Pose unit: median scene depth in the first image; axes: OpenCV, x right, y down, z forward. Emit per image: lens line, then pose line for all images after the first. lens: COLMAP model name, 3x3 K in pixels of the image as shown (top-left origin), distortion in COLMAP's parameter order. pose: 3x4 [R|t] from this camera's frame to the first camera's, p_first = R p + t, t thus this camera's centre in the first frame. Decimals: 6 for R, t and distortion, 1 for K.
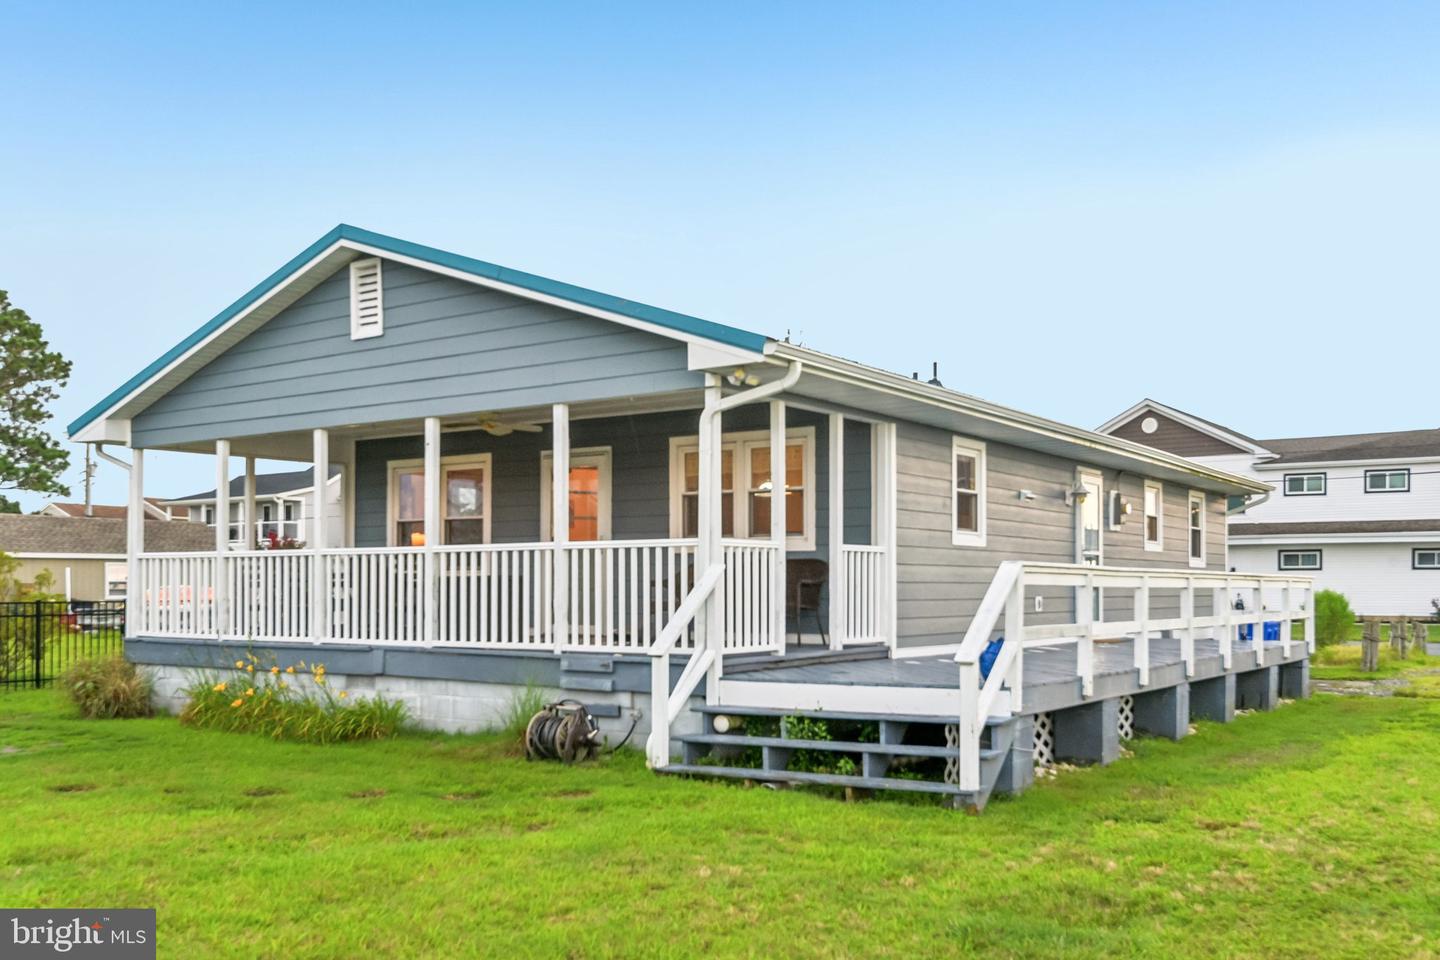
lens RADIAL K [[1361.0, 0, 721.3], [0, 1361.0, 566.1], [0, 0, 1]] dist [0.001060, -0.008408]
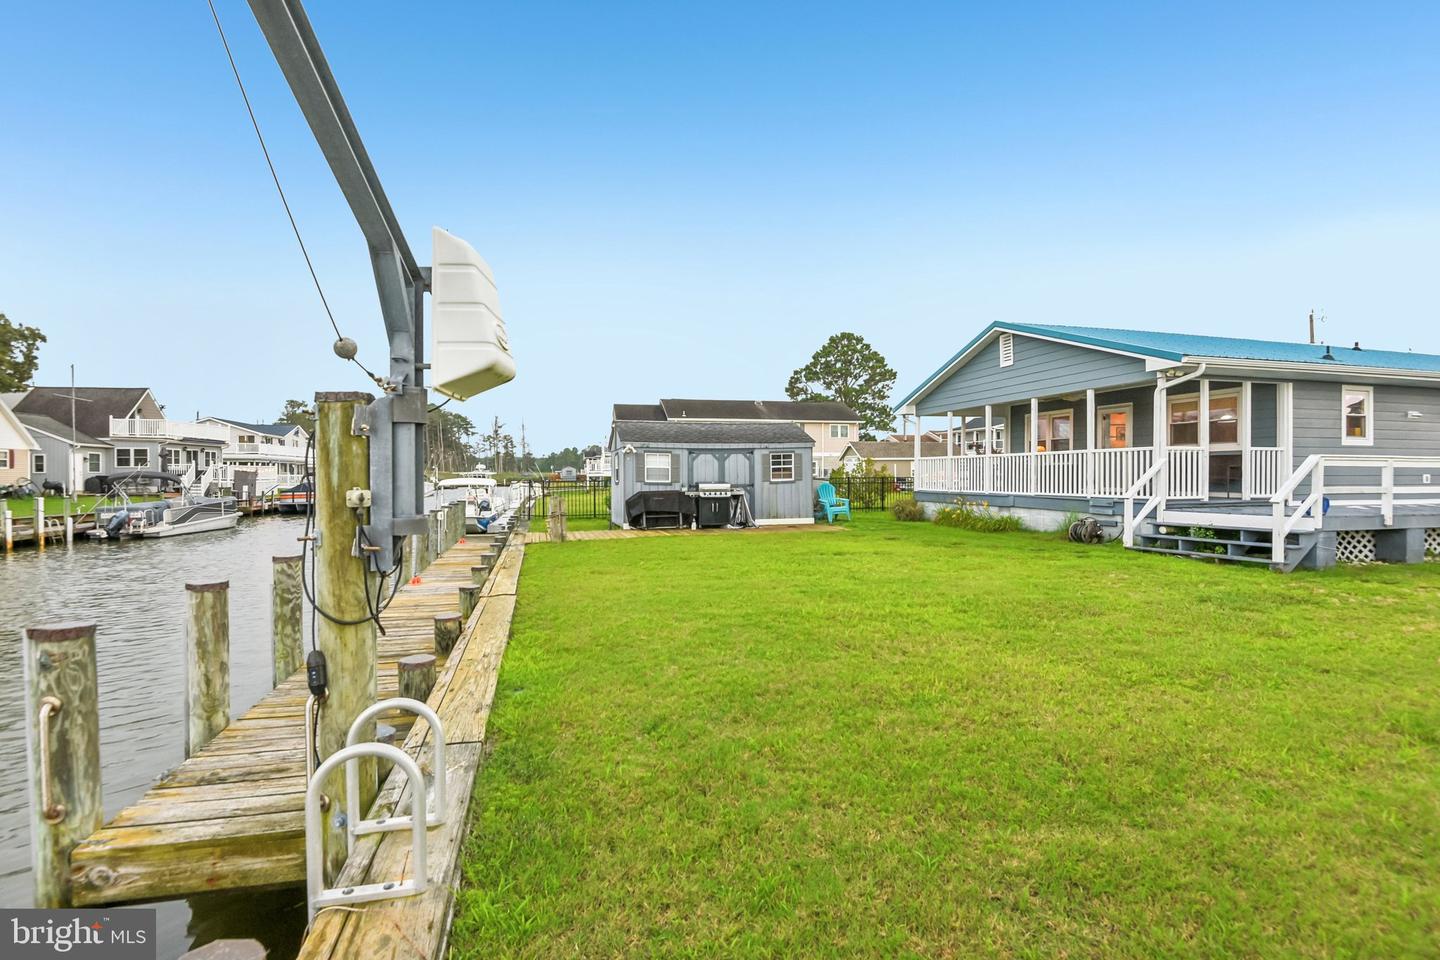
lens RADIAL K [[682.2, 0, 722.1], [0, 682.2, 482.9], [0, 0, 1]] dist [-0.003423, -0.016448]
pose [[0.765339, 0.005621, -0.643603, 0.134894], [0.013566, 0.999599, 0.024862, 0.001193], [0.643484, -0.027759, 0.764956, -0.257377]]
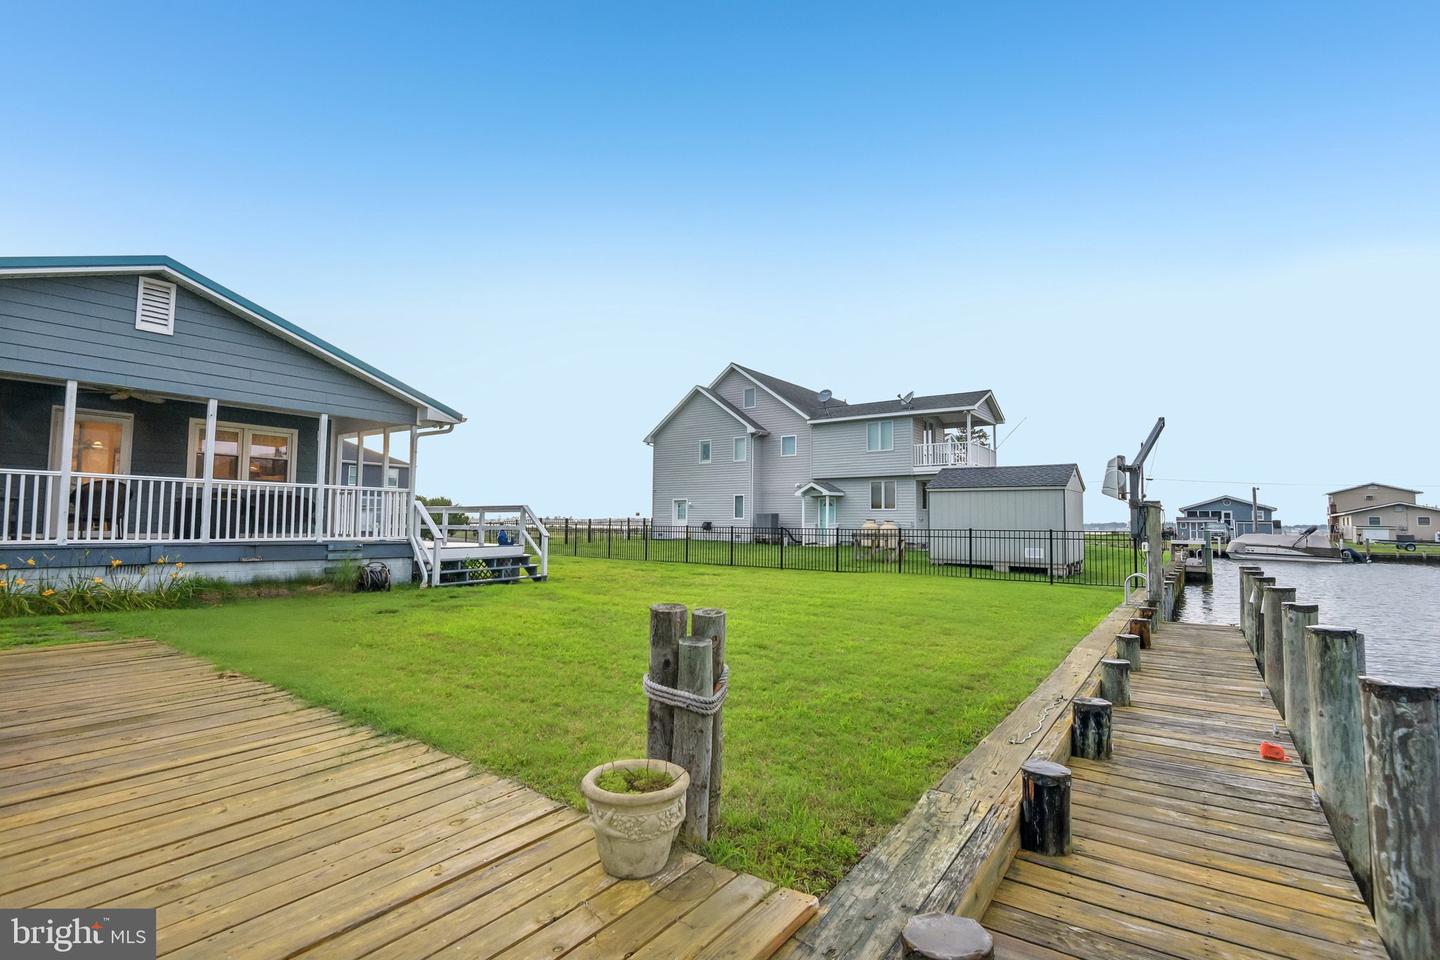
lens RADIAL K [[682.2, 0, 722.1], [0, 682.2, 482.9], [0, 0, 1]] dist [-0.003423, -0.016448]
pose [[0.012551, 0.058698, 0.998197, -0.995603], [-0.026303, 0.997949, -0.058353, 0.019781], [-0.999575, -0.025523, 0.014069, 0.389361]]
